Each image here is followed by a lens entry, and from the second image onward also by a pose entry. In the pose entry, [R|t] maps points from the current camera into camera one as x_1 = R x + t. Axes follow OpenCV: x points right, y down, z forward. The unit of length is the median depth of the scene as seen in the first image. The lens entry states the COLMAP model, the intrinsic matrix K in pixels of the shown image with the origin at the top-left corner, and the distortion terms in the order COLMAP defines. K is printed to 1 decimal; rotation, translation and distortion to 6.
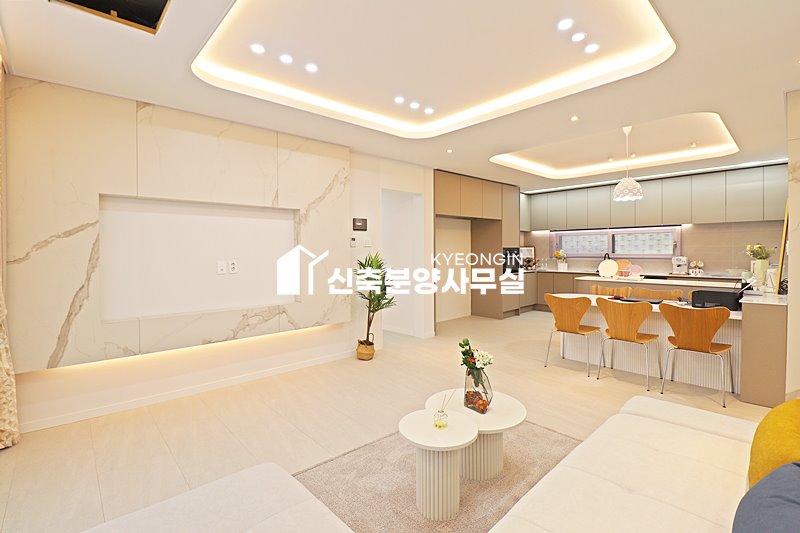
lens RADIAL K [[371.4, 0, 395.6], [0, 371.4, 256.7], [0, 0, 1]] dist [0.000120, -0.011456]
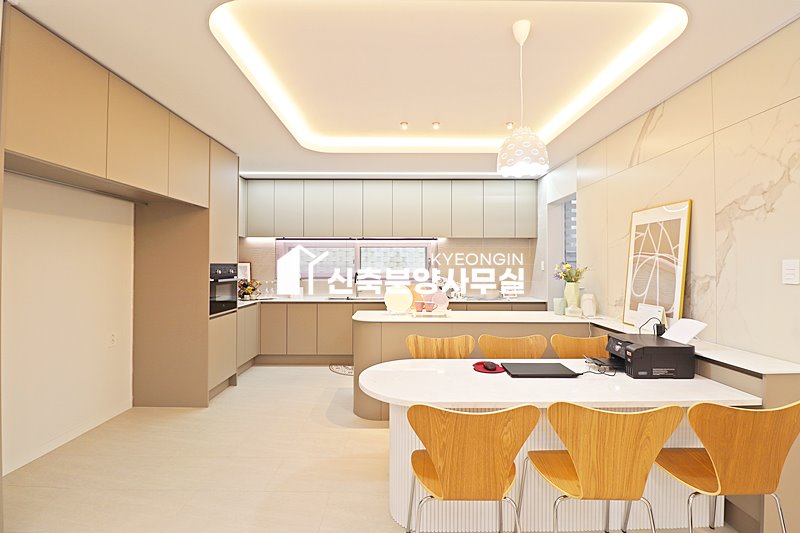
lens RADIAL K [[371.4, 0, 399.9], [0, 371.4, 263.2], [0, 0, 1]] dist [0.000120, -0.011456]
pose [[0.668573, 0.010722, 0.743569, 0.137010], [0.005860, 0.999789, -0.019686, -0.021264], [-0.743623, 0.017518, 0.668369, 0.749644]]
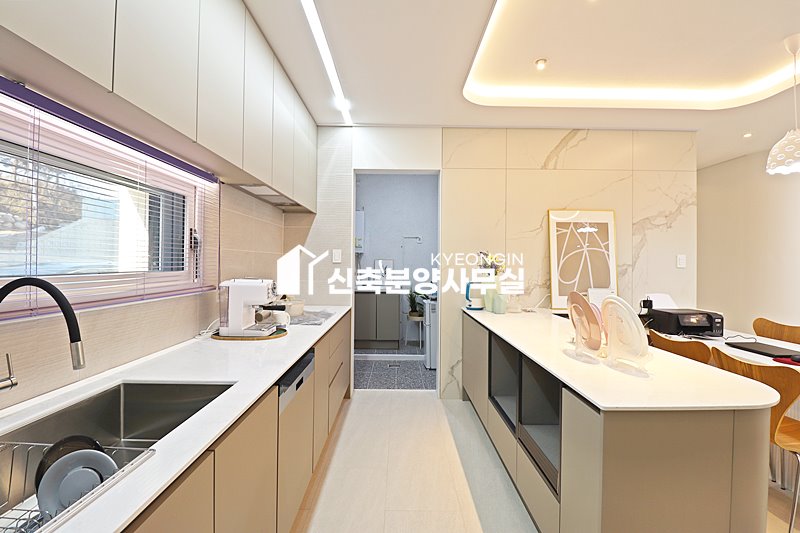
lens RADIAL K [[371.4, 0, 401.3], [0, 371.4, 260.5], [0, 0, 1]] dist [0.000120, -0.011456]
pose [[-0.748235, 0.006092, 0.663405, 0.668518], [0.007512, 0.999972, -0.000710, -0.022394], [-0.663391, 0.004452, -0.748260, 1.700729]]
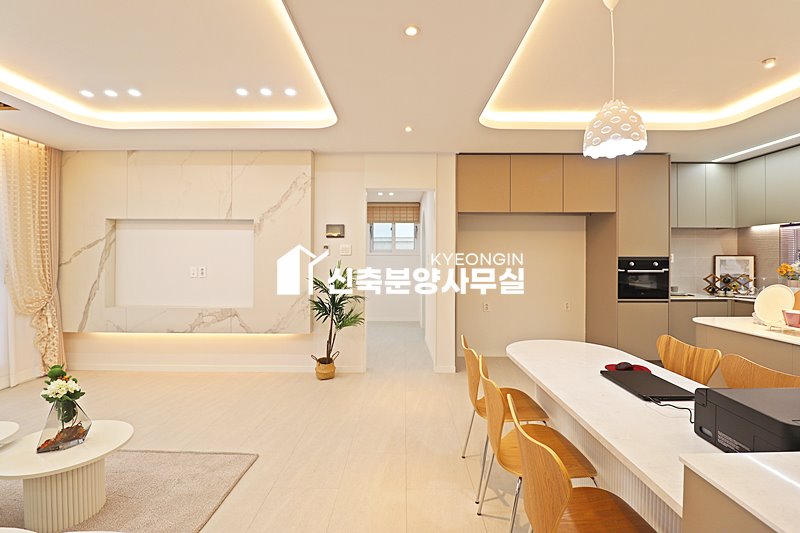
lens RADIAL K [[371.4, 0, 399.9], [0, 371.4, 259.0], [0, 0, 1]] dist [0.000120, -0.011456]
pose [[0.736834, 0.009826, -0.676003, 0.702042], [-0.019178, 0.999796, -0.006371, -0.015574], [0.675802, 0.017658, 0.736872, 0.469739]]
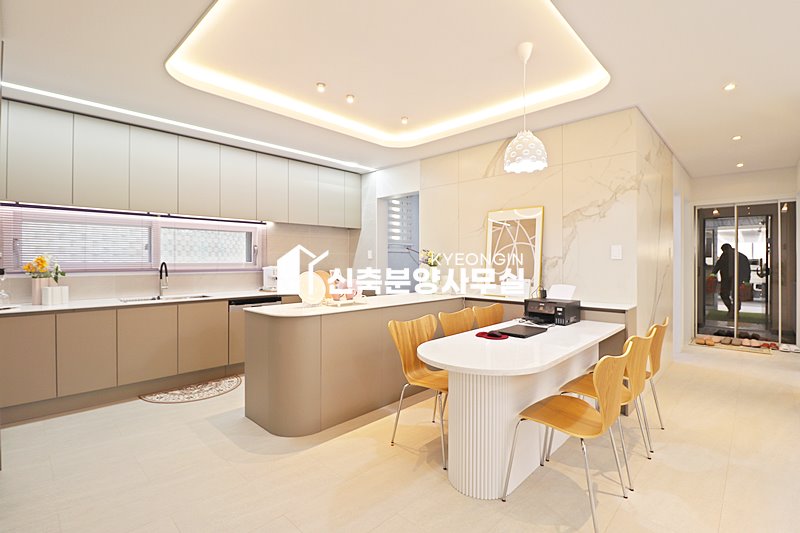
lens RADIAL K [[371.4, 0, 398.2], [0, 371.4, 263.2], [0, 0, 1]] dist [0.000120, -0.011456]
pose [[-0.070971, 0.001760, 0.997477, 0.034575], [0.016991, 0.999855, -0.000555, -0.002088], [-0.997334, 0.016908, -0.070991, 1.187701]]
